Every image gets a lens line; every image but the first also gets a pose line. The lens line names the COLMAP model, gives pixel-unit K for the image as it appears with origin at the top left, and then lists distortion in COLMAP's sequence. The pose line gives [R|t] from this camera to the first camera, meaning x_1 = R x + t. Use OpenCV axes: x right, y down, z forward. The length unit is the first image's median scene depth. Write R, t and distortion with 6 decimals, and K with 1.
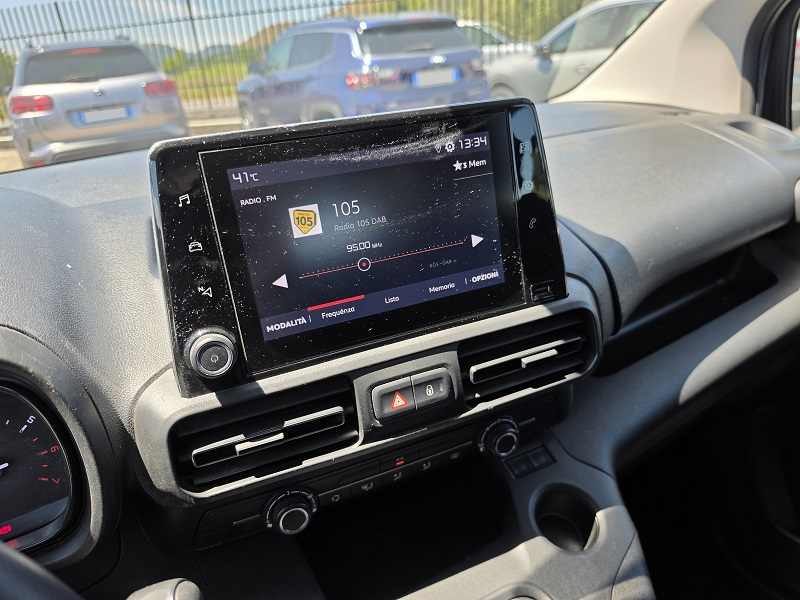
lens RADIAL K [[576.8, 0, 395.4], [0, 576.8, 304.5], [0, 0, 1]] dist [0.014576, -0.049134]
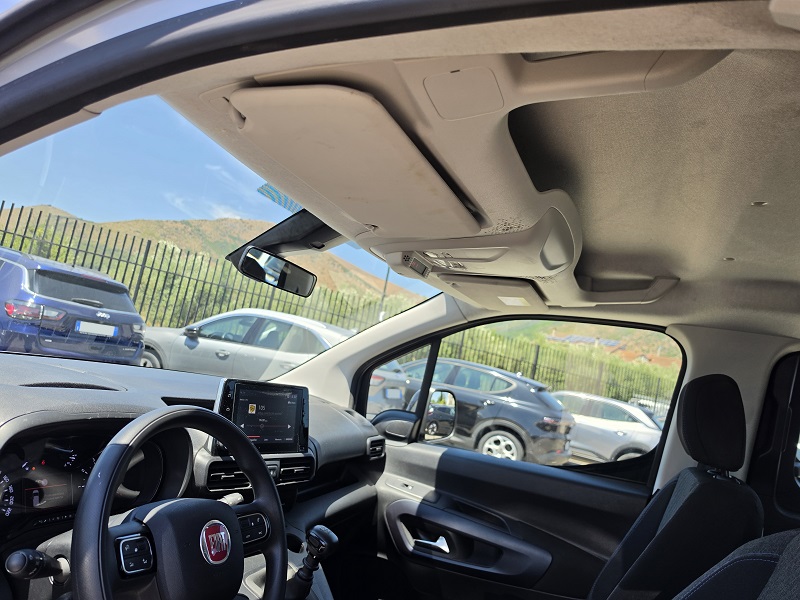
lens RADIAL K [[576.8, 0, 404.5], [0, 576.8, 293.5], [0, 0, 1]] dist [0.014576, -0.049134]
pose [[0.766607, 0.314341, 0.559913, -1.303018], [-0.014874, 0.880440, -0.473924, 0.697097], [-0.641944, 0.354985, 0.679627, -1.715988]]
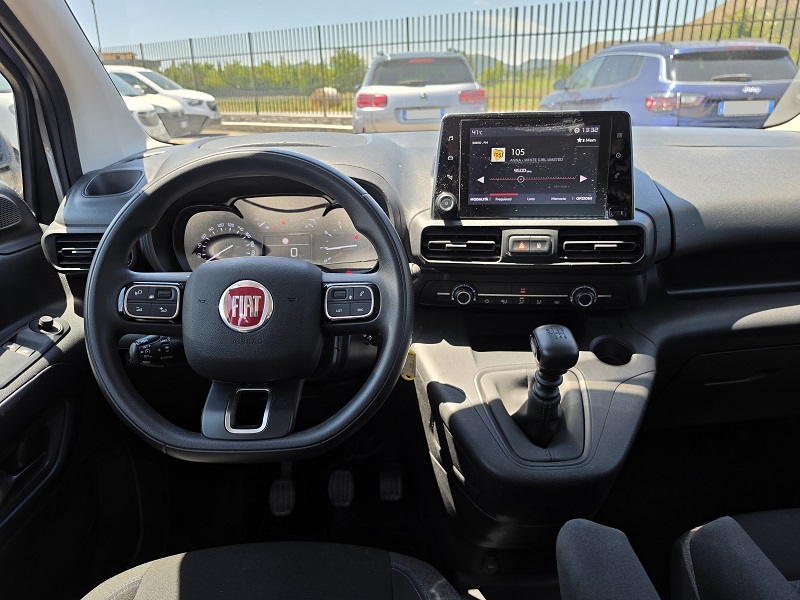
lens RADIAL K [[576.8, 0, 379.2], [0, 576.8, 304.8], [0, 0, 1]] dist [0.014576, -0.049134]
pose [[0.865172, 0.230462, -0.445381, 0.497810], [-0.239892, 0.970132, 0.035994, 0.389212], [0.440374, 0.075703, 0.894617, -1.012677]]
